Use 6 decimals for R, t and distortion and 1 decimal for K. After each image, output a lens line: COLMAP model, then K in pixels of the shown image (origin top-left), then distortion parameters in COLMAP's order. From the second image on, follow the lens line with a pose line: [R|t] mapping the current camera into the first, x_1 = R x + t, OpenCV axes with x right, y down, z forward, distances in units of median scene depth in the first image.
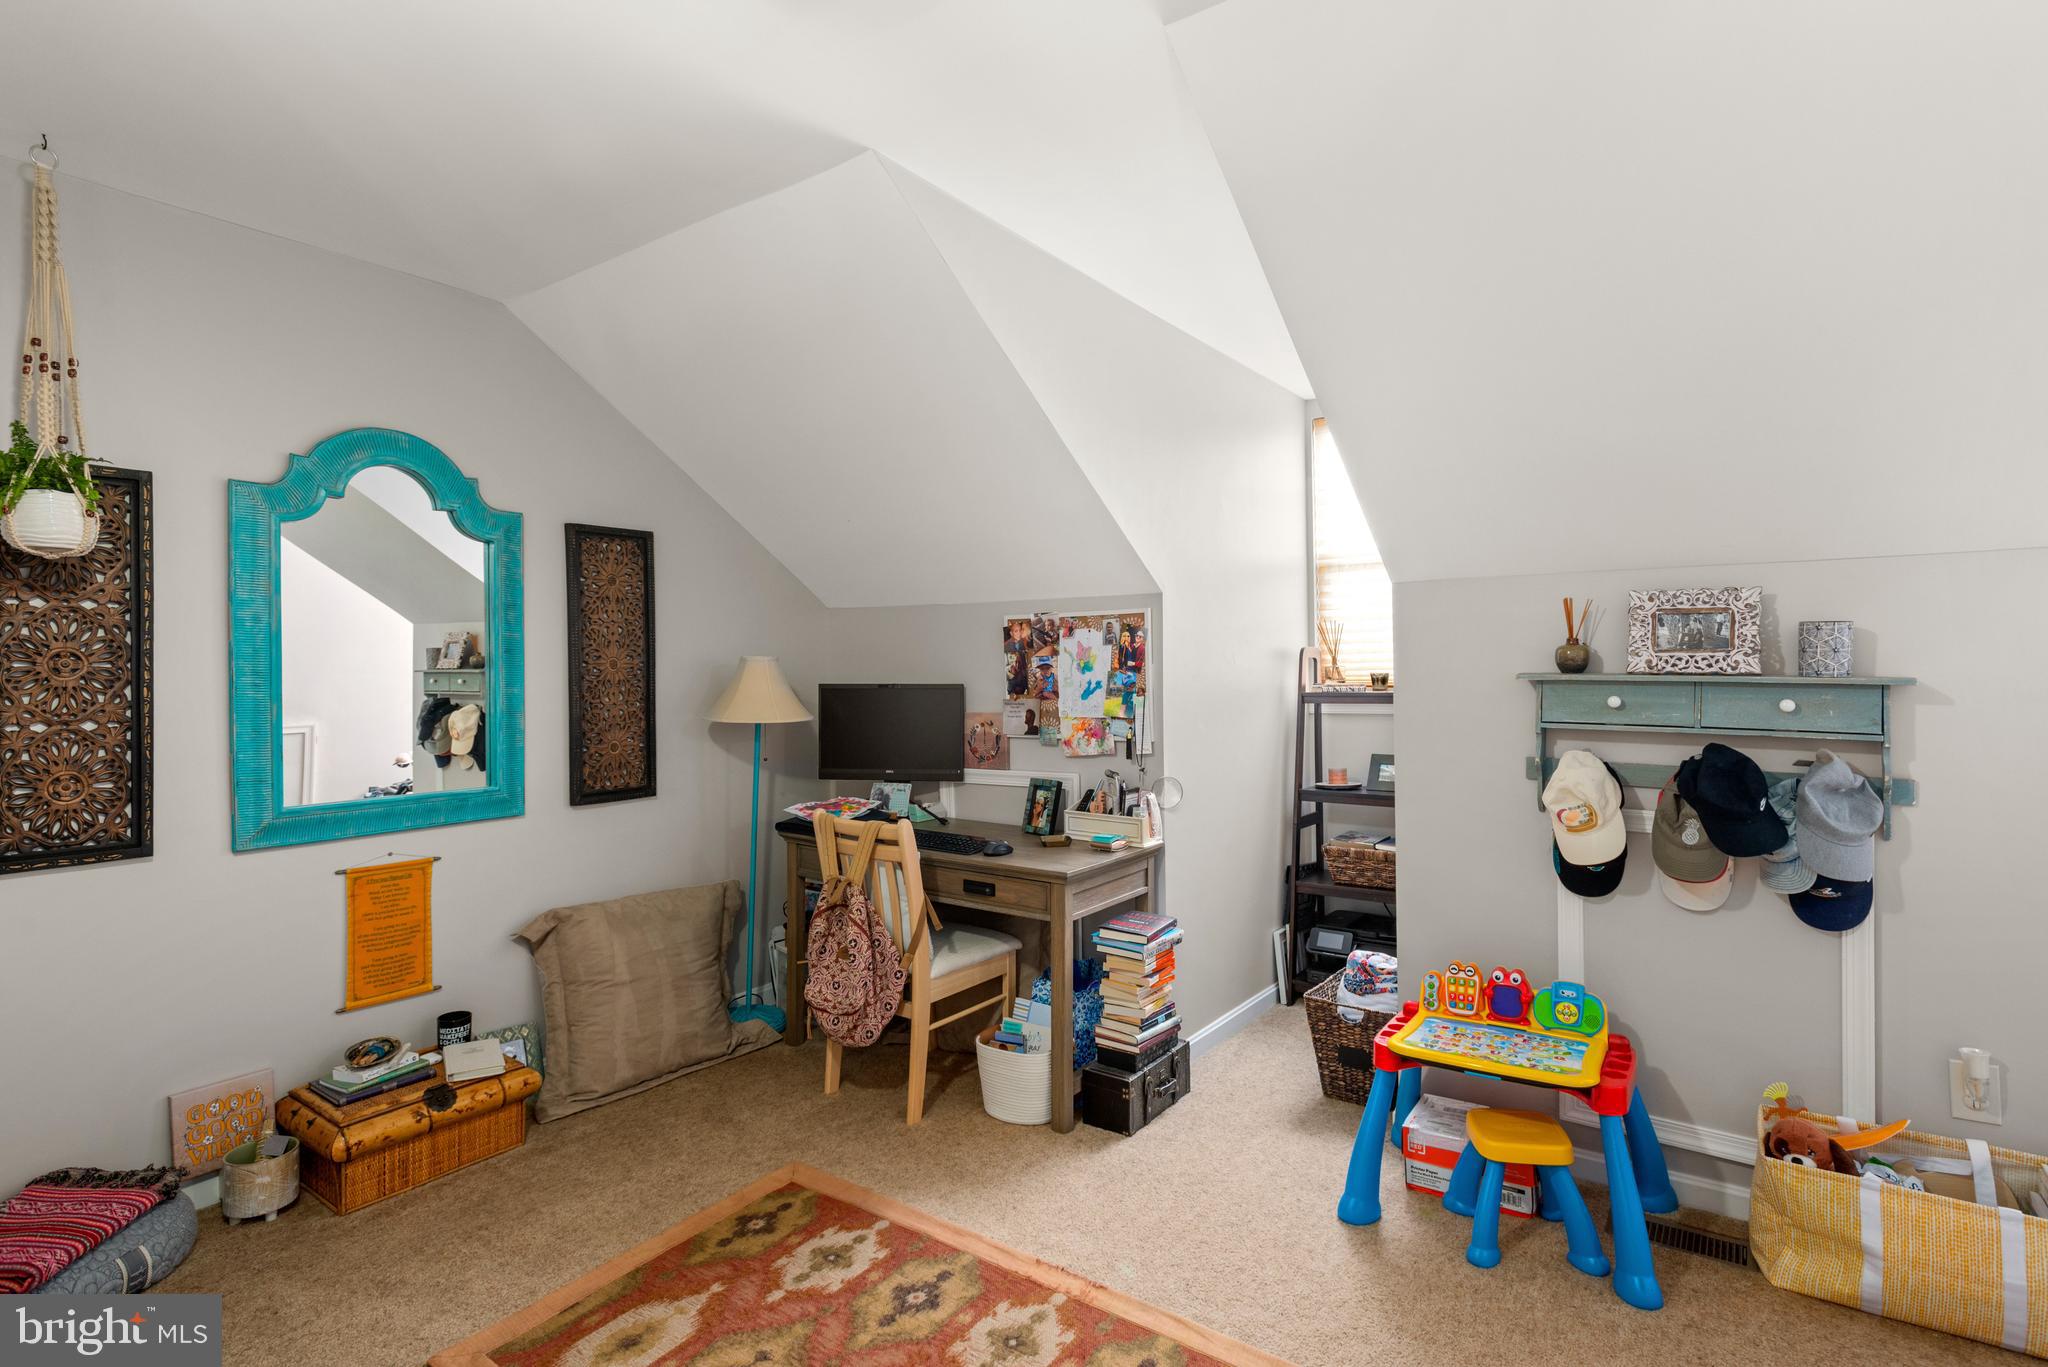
lens RADIAL K [[1031.2, 0, 1030.4], [0, 1031.2, 674.2], [0, 0, 1]] dist [-0.001496, -0.000684]
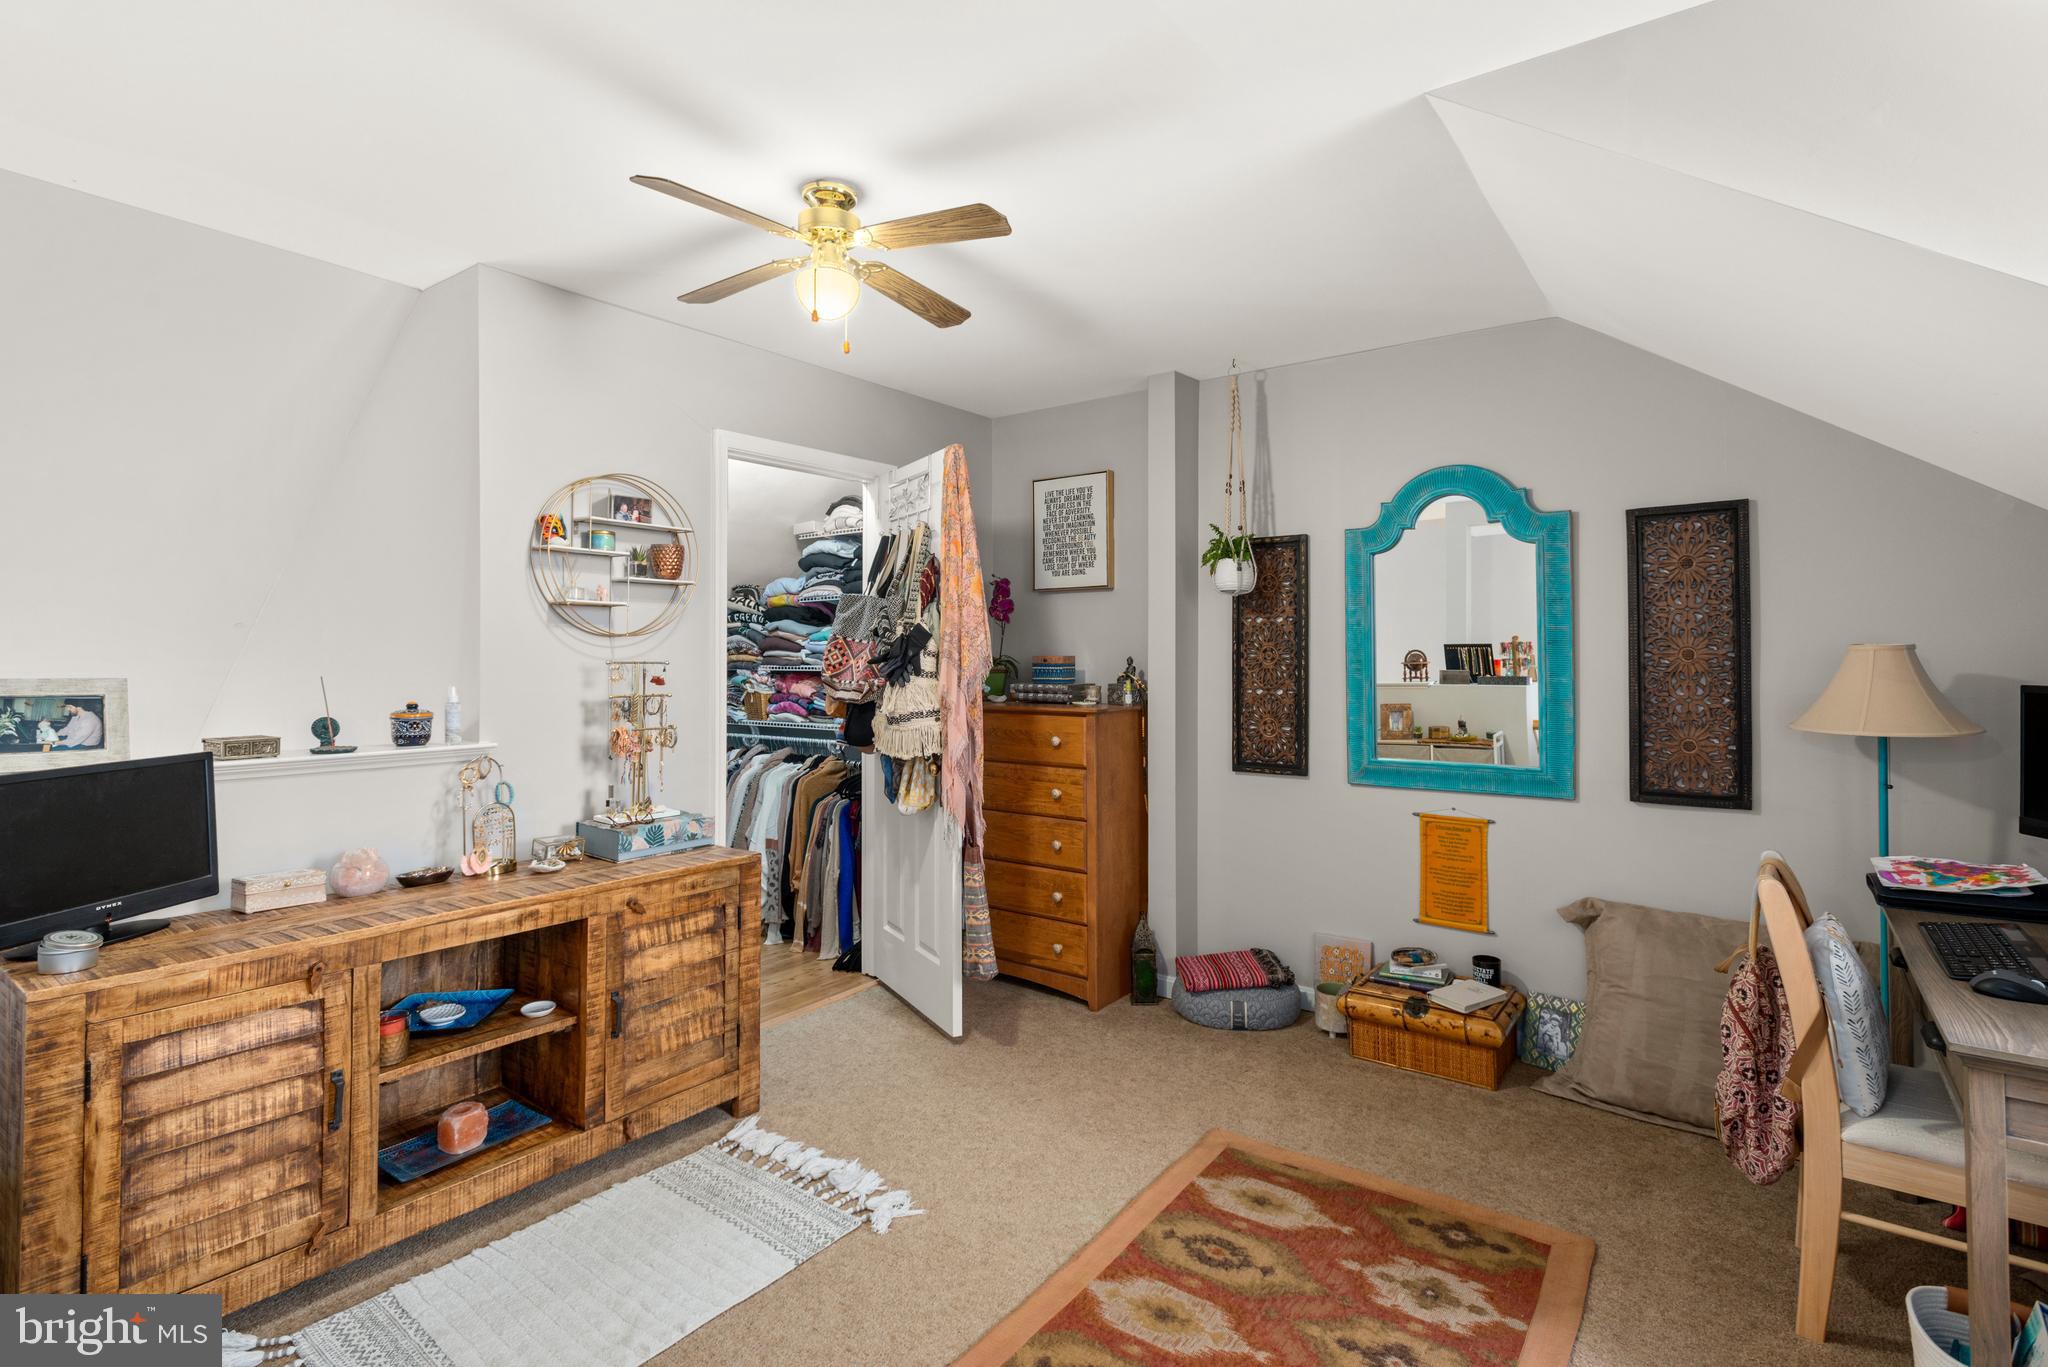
lens RADIAL K [[971.0, 0, 1024.0], [0, 971.0, 655.5], [0, 0, 1]] dist [0.019107, -0.006518]
pose [[-0.028673, 0.005263, -0.999575, 0.571063], [-0.003187, 0.999981, 0.005357, -0.014044], [0.999584, 0.003340, -0.028656, 0.529208]]
